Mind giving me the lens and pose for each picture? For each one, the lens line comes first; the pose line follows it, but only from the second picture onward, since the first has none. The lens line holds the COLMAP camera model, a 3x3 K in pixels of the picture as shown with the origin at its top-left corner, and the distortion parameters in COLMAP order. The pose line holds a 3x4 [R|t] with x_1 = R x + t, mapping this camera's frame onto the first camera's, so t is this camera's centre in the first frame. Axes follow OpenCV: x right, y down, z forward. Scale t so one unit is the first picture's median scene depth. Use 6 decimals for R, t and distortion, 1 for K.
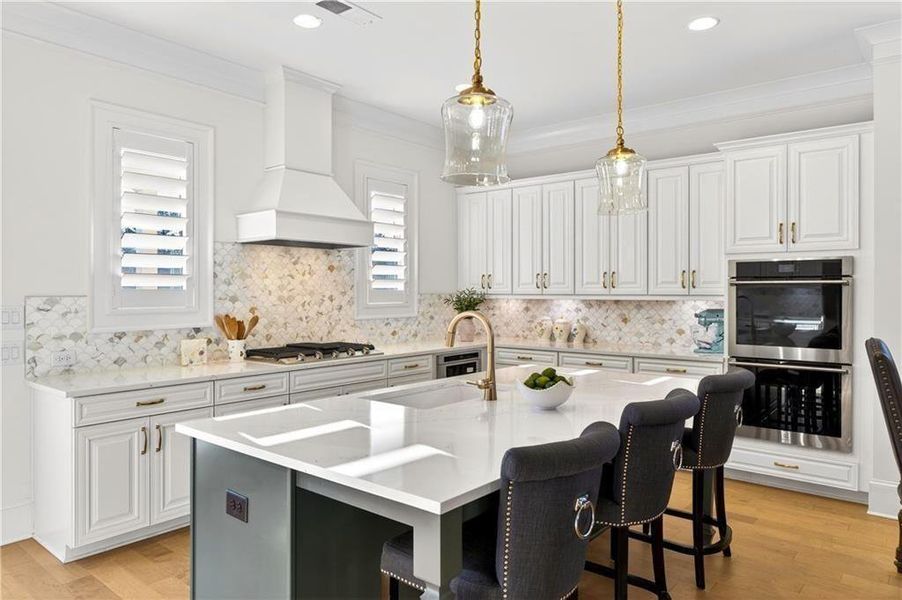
lens RADIAL K [[607.6, 0, 448.6], [0, 607.6, 293.7], [0, 0, 1]] dist [0.008581, 0.002350]
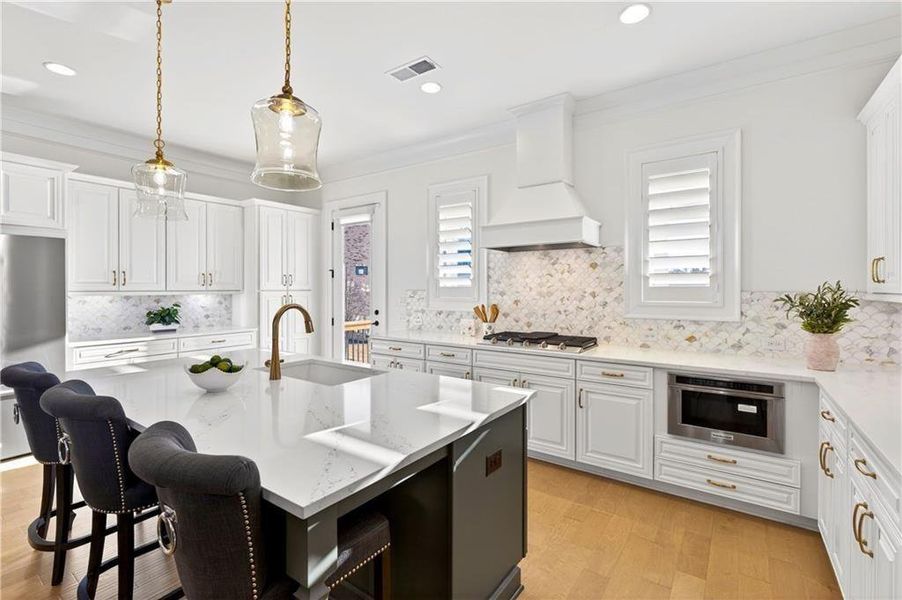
lens RADIAL K [[409.0, 0, 454.3], [0, 409.0, 288.4], [0, 0, 1]] dist [0.004748, -0.000857]
pose [[0.083440, 0.001832, -0.996511, 0.507652], [-0.004895, 0.999987, 0.001429, -0.003075], [0.996501, 0.004758, 0.083448, 0.735064]]
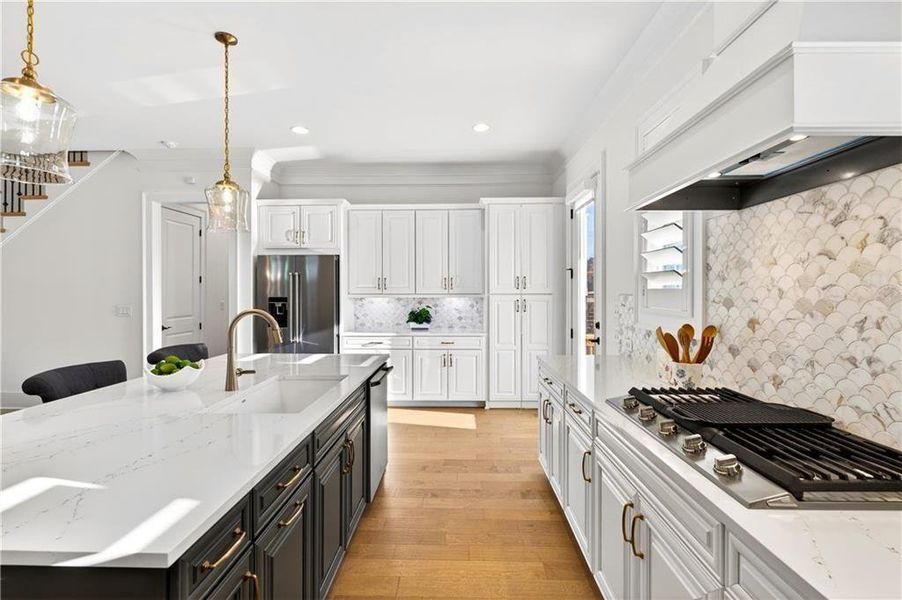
lens RADIAL K [[409.0, 0, 451.2], [0, 409.0, 295.0], [0, 0, 1]] dist [0.004748, -0.000857]
pose [[-0.782178, 0.006625, -0.623020, 0.122354], [-0.001615, 0.999919, 0.012661, -0.003859], [0.623053, 0.010909, -0.782103, 1.041312]]
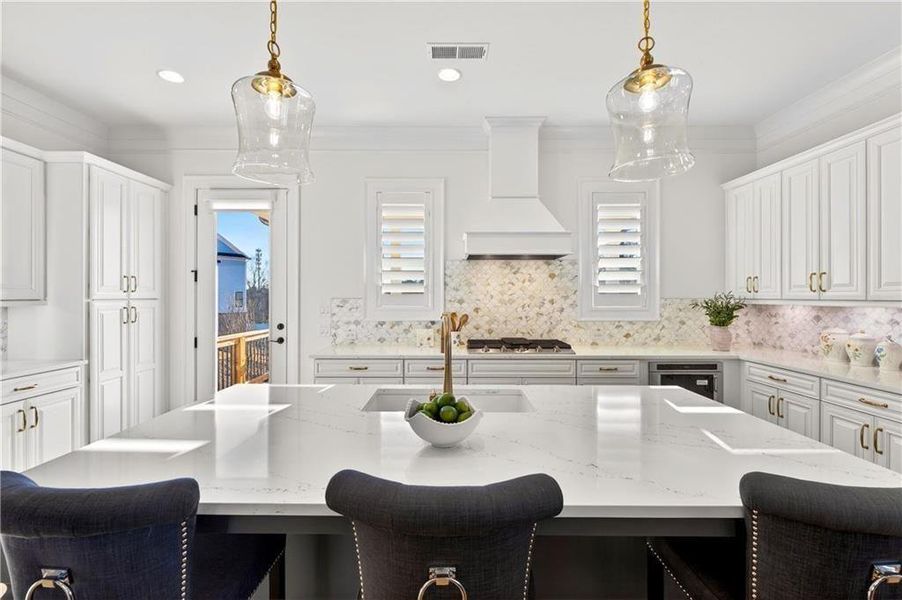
lens RADIAL K [[409.0, 0, 449.0], [0, 409.0, 296.8], [0, 0, 1]] dist [0.004748, -0.000857]
pose [[0.635510, 0.002653, -0.772088, 0.303024], [-0.004421, 0.999990, -0.000203, -0.000713], [0.772080, 0.003542, 0.635516, 0.360087]]
